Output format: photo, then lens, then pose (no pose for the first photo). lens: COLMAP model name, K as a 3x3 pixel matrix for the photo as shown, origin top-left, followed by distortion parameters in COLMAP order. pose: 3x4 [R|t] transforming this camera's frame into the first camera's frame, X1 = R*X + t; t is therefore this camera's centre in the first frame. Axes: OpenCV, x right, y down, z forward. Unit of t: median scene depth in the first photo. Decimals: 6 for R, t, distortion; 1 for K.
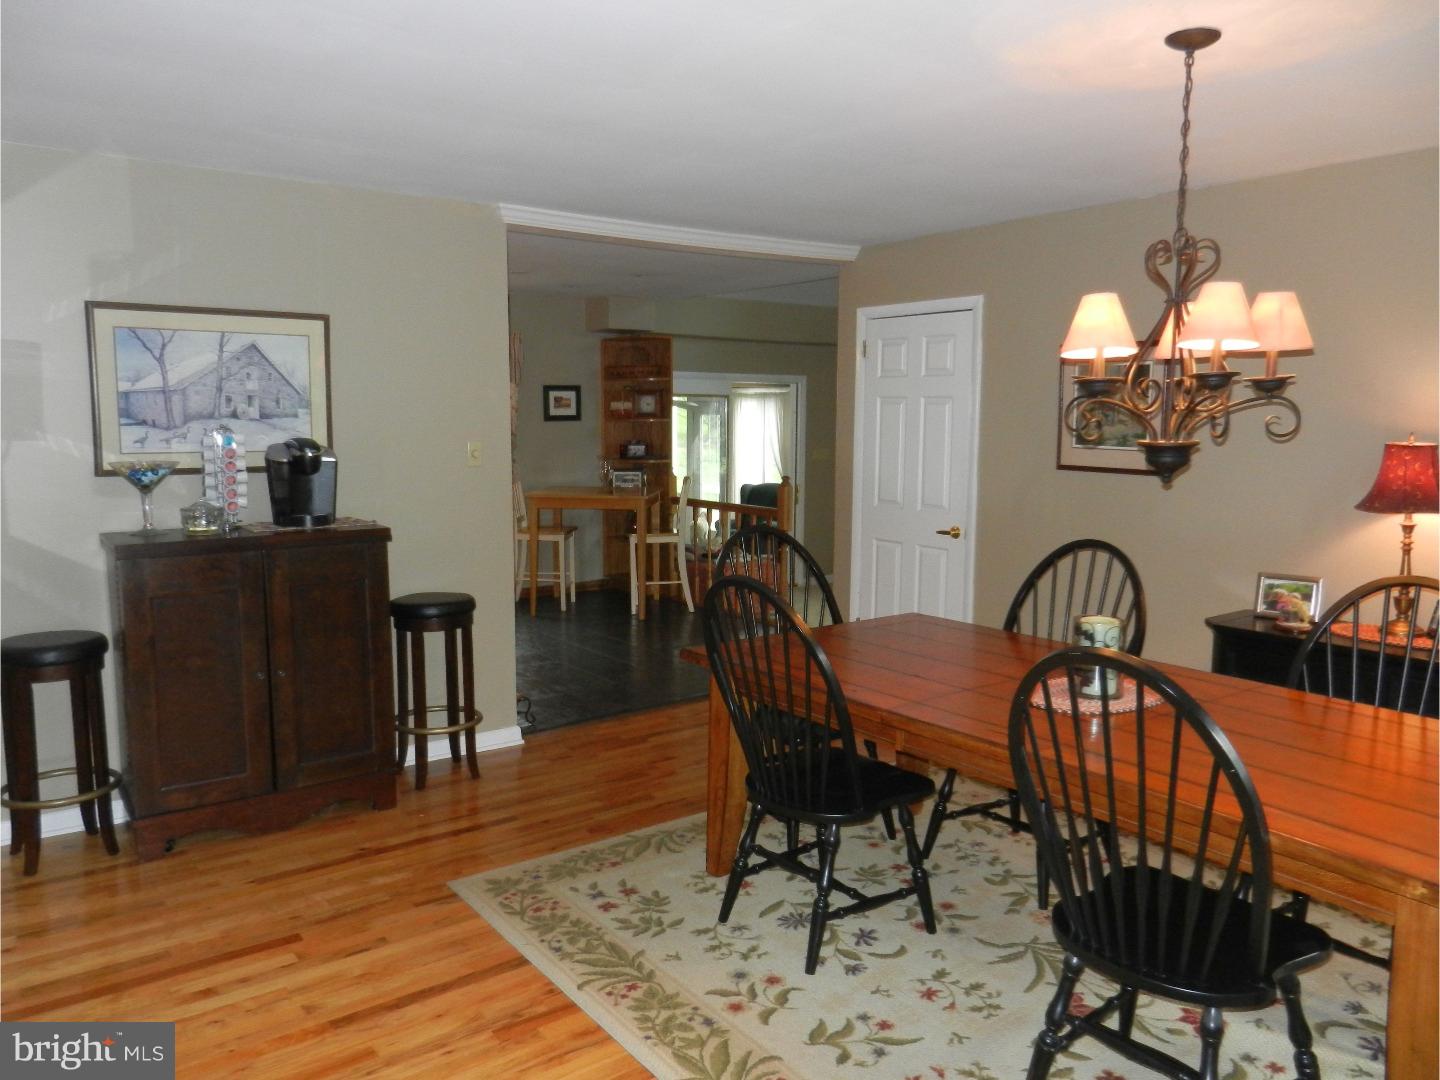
lens RADIAL K [[1063.2, 0, 716.7], [0, 1063.2, 541.0], [0, 0, 1]] dist [-0.008269, 0.016691]
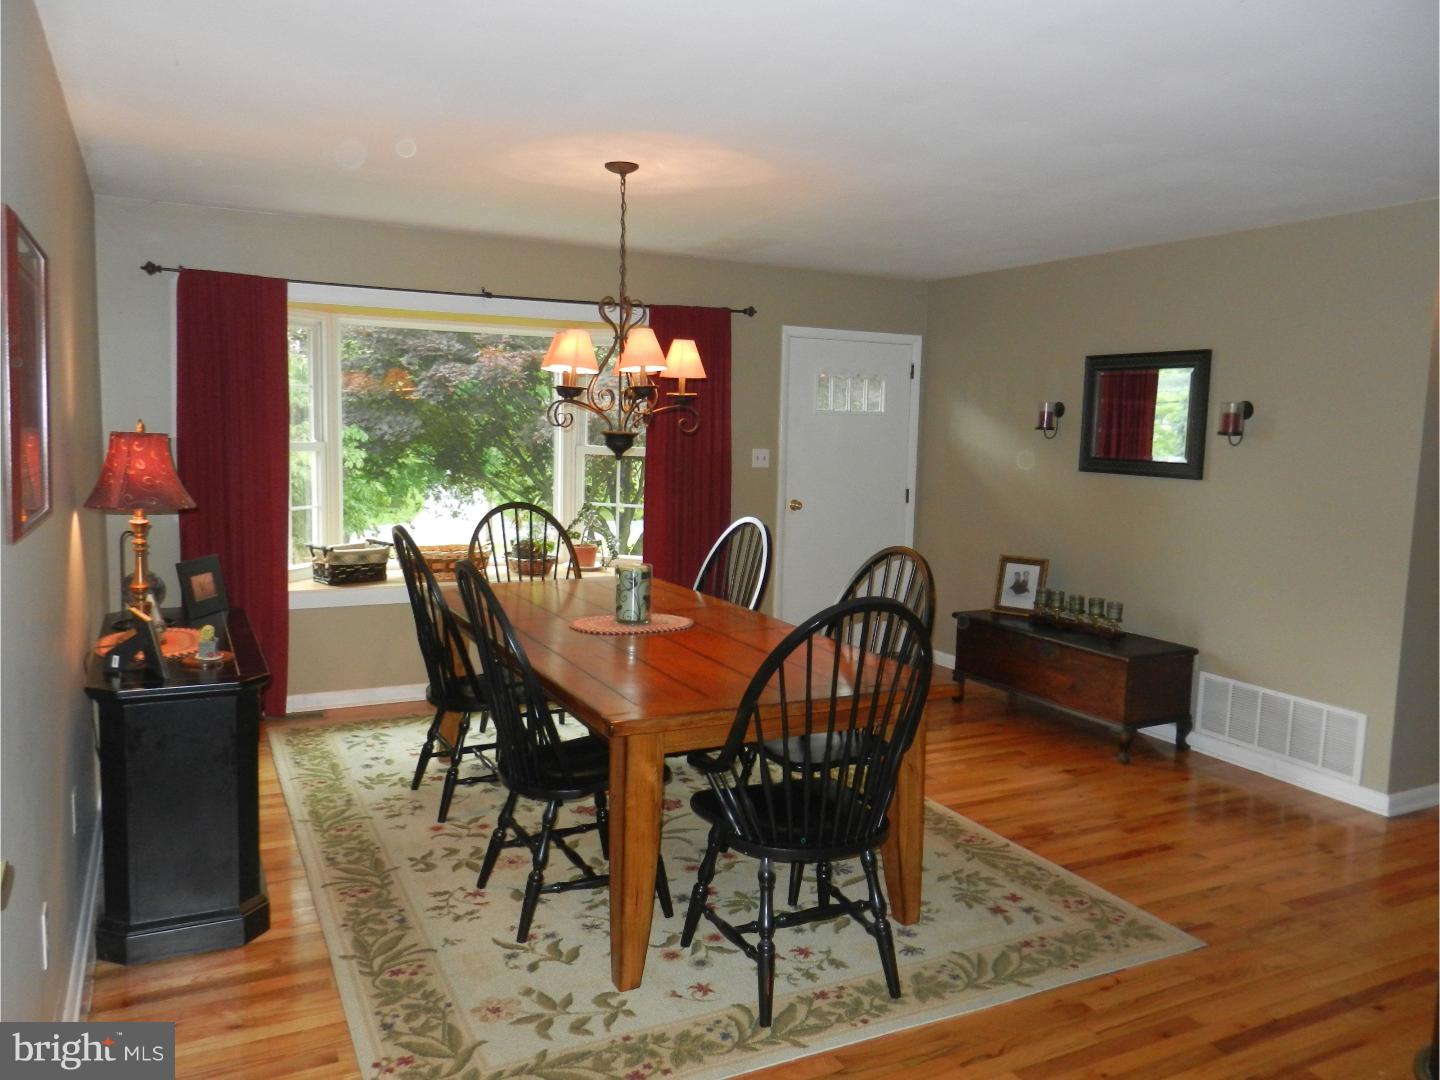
lens RADIAL K [[1063.2, 0, 718.7], [0, 1063.2, 537.5], [0, 0, 1]] dist [-0.008269, 0.016691]
pose [[-0.984882, -0.045788, 0.167065, 0.024243], [-0.007105, 0.974300, 0.225141, -0.231830], [-0.173080, 0.220550, -0.959896, 1.951673]]
